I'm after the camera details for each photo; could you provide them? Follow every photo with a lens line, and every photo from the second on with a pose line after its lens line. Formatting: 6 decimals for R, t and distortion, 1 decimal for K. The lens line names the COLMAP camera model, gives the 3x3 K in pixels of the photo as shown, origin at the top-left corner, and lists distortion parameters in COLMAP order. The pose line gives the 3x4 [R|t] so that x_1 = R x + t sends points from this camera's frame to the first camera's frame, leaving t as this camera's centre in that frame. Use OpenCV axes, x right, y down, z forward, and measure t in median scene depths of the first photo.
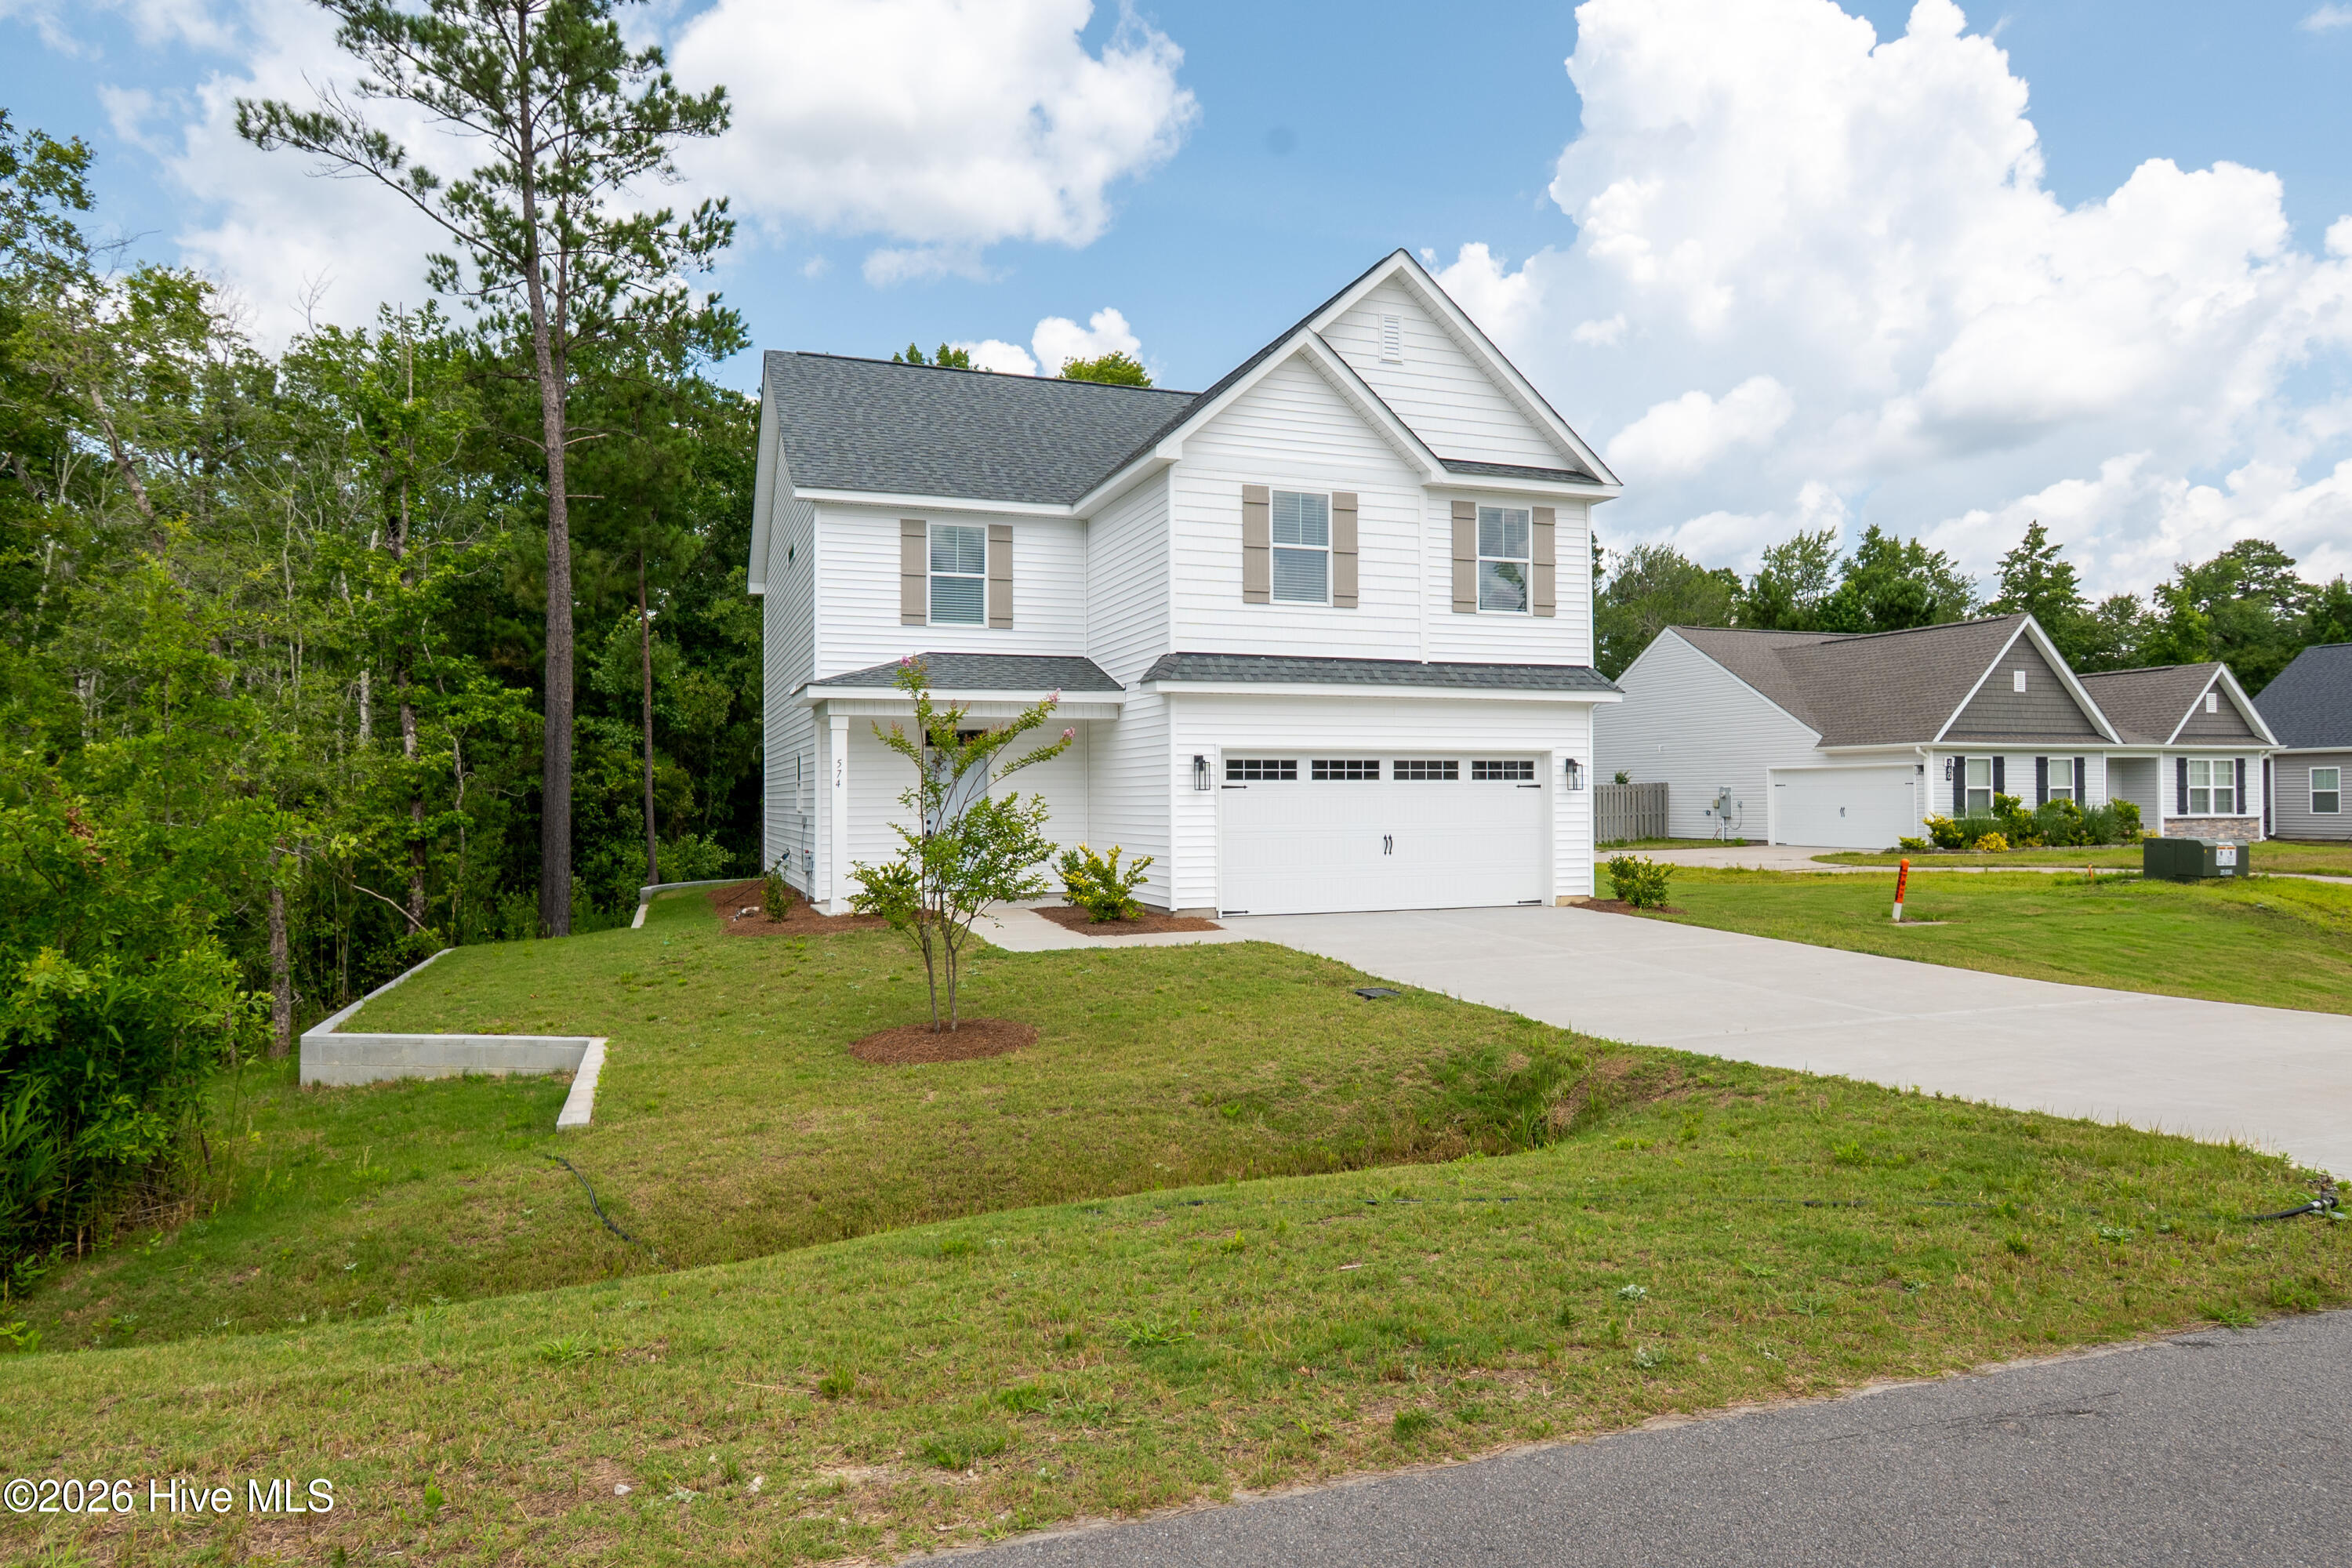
lens RADIAL K [[1461.5, 0, 1176.0], [0, 1461.5, 784.0], [0, 0, 1]] dist [-0.018516, 0.021337]
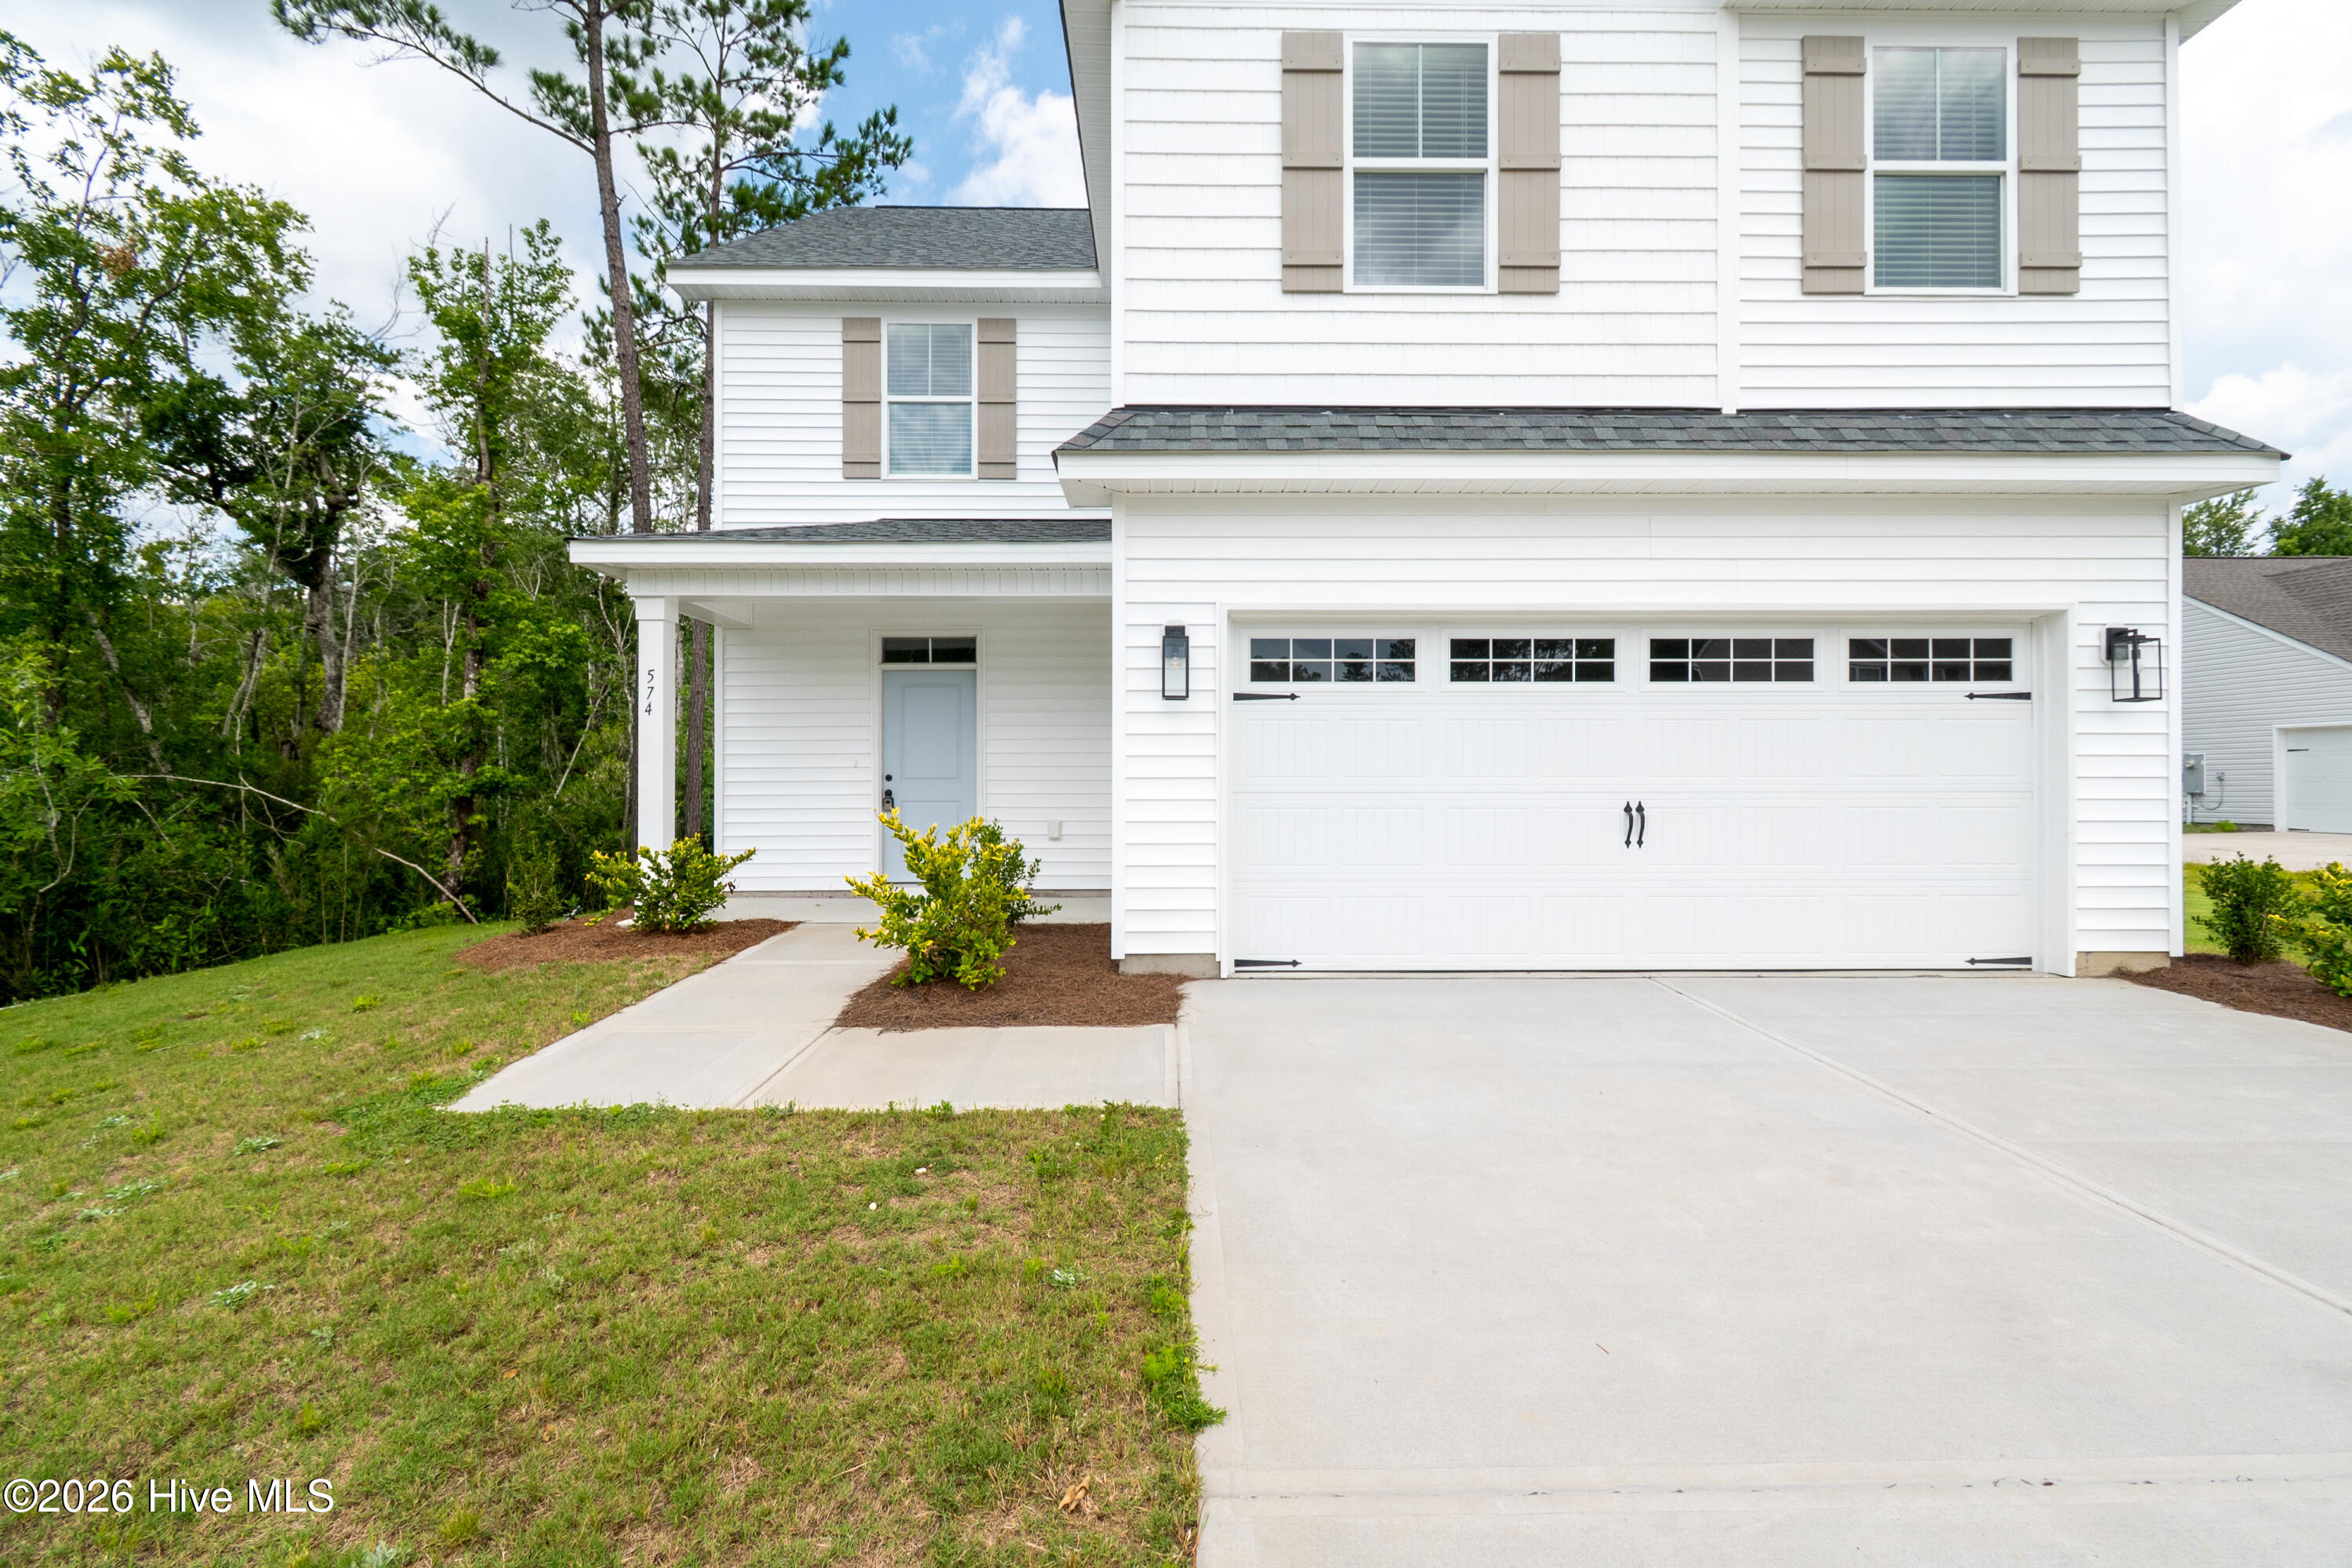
lens RADIAL K [[1024.6, 0, 1179.5], [0, 1024.6, 780.1], [0, 0, 1]] dist [0.003365, 0.000113]
pose [[0.941644, 0.003441, -0.336593, 0.115443], [-0.000785, 0.999967, 0.008027, 0.024536], [0.336610, -0.007295, 0.941616, 0.633308]]
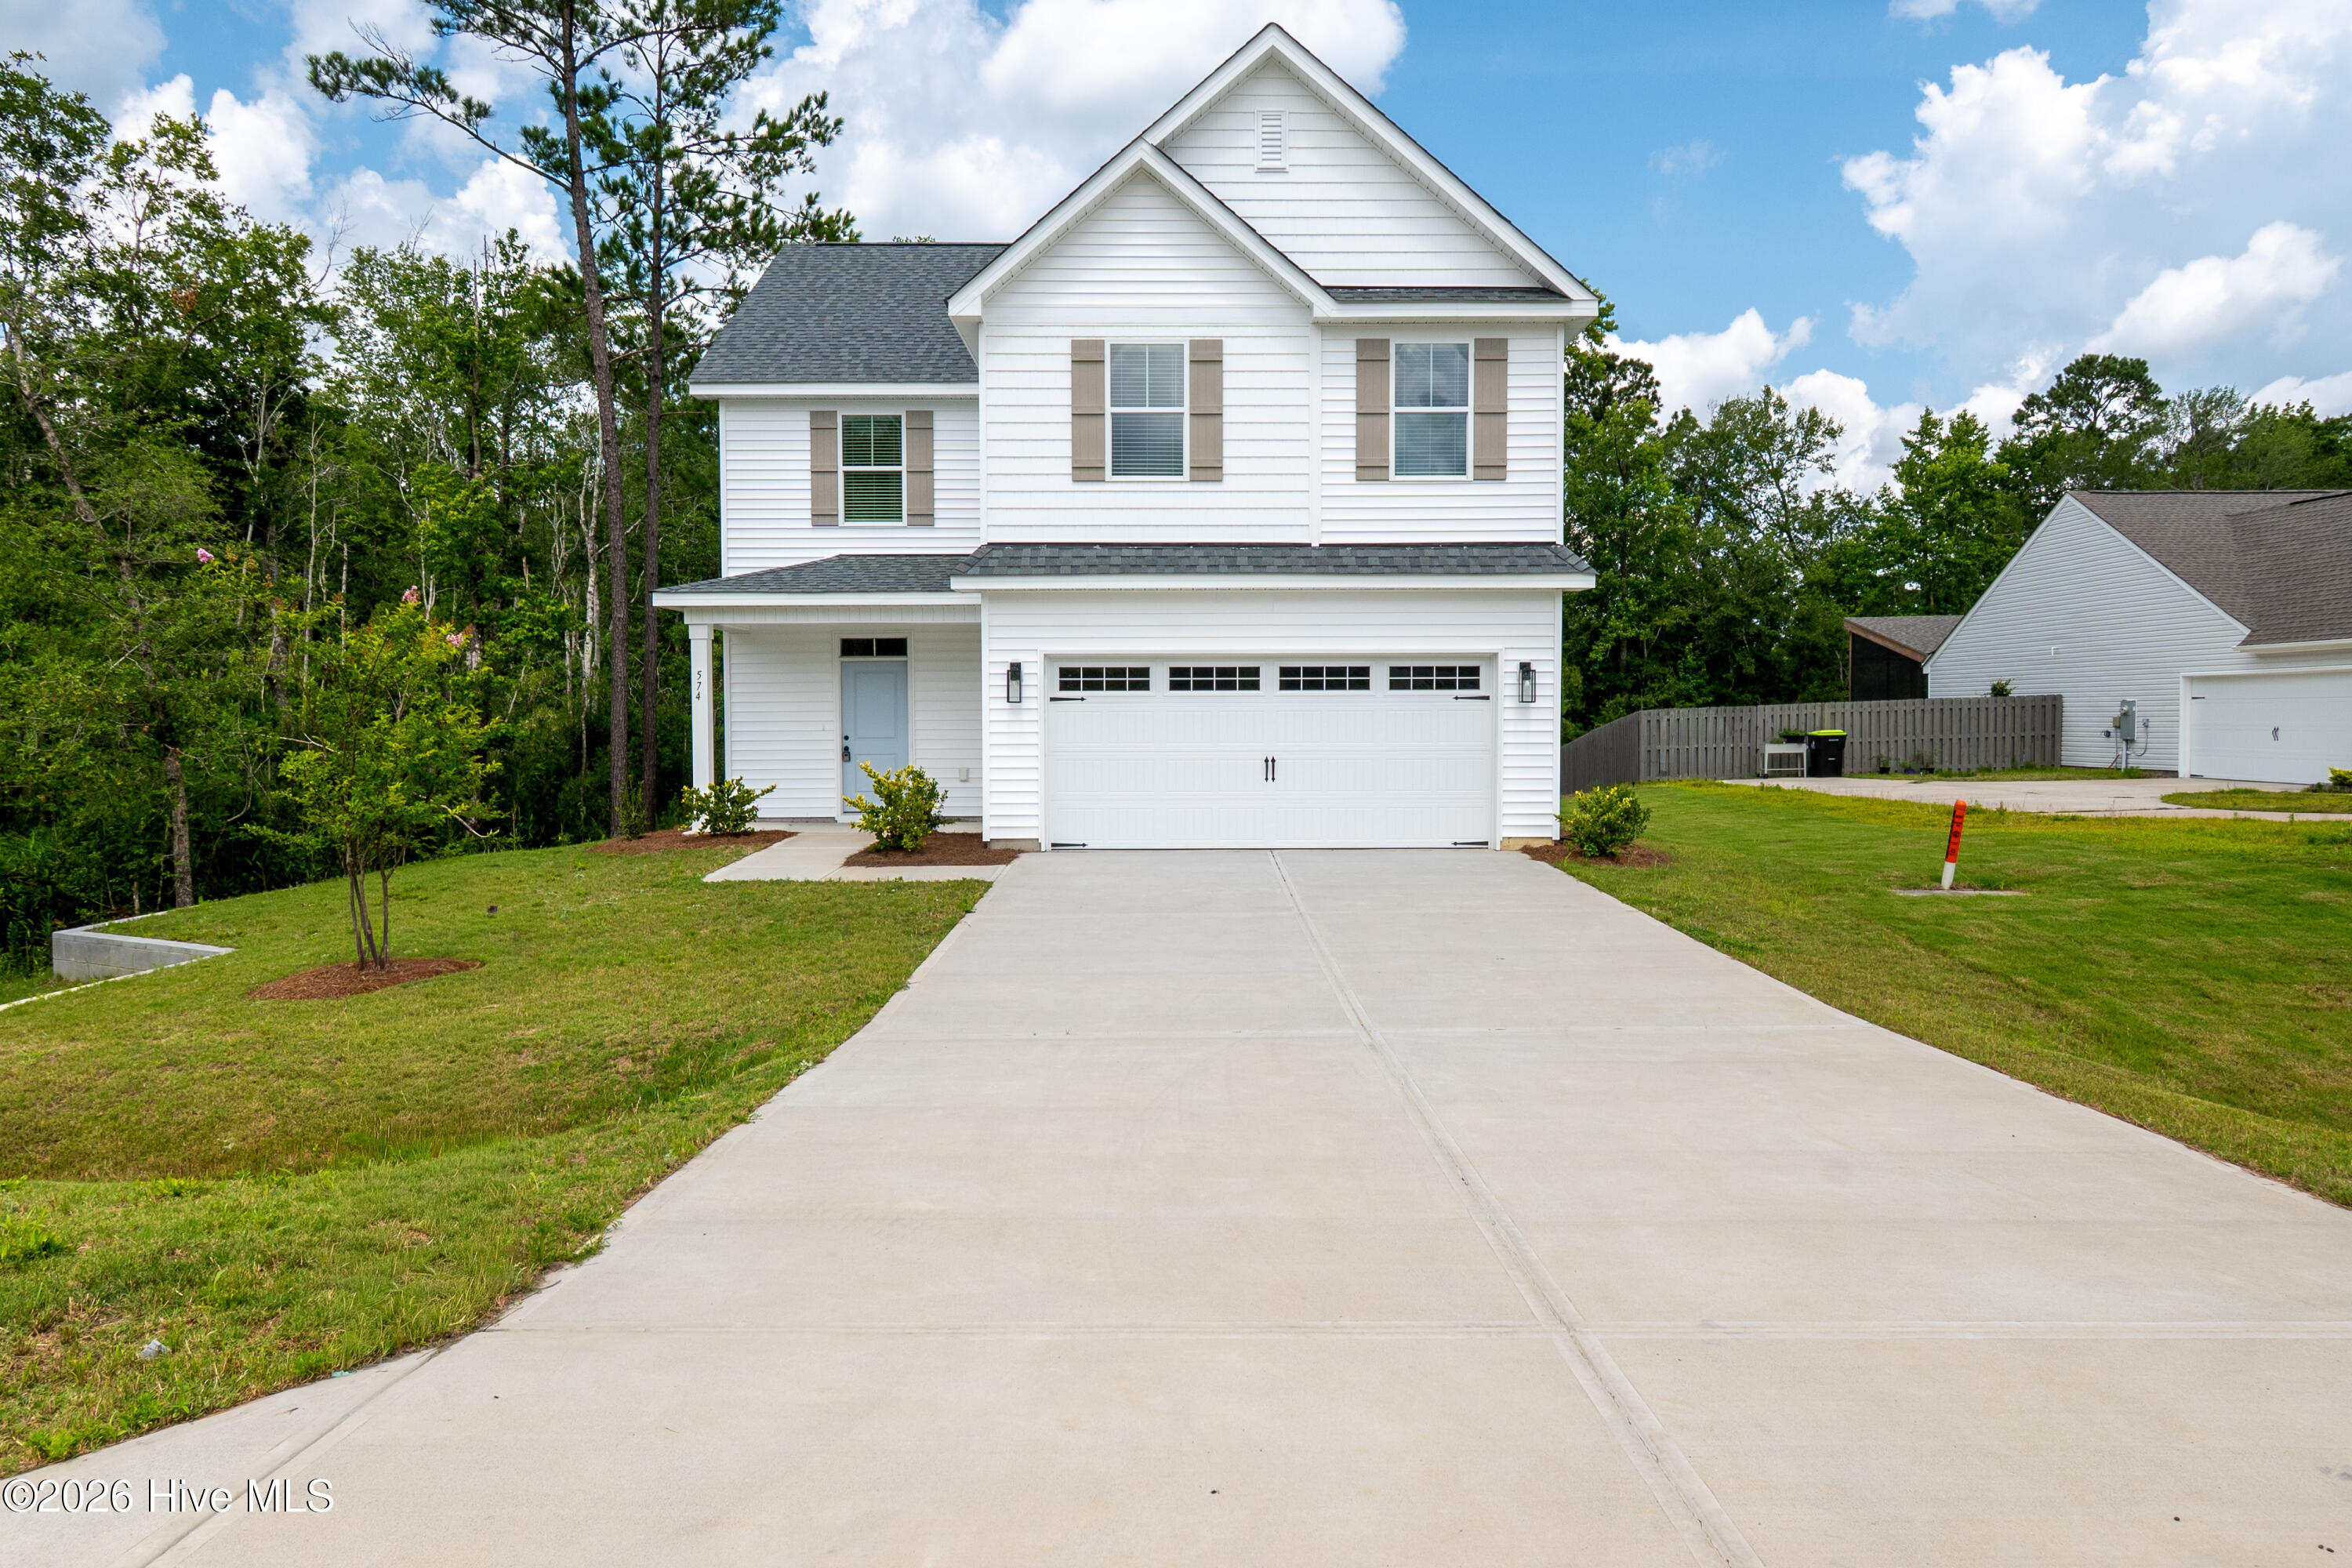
lens RADIAL K [[1486.0, 0, 1179.2], [0, 1486.0, 777.5], [0, 0, 1]] dist [0.002839, 0.000763]
pose [[0.937651, 0.016951, -0.347163, 0.376175], [0.001226, 0.998642, 0.052074, 0.002451], [0.347575, -0.049253, 0.936358, 0.190067]]
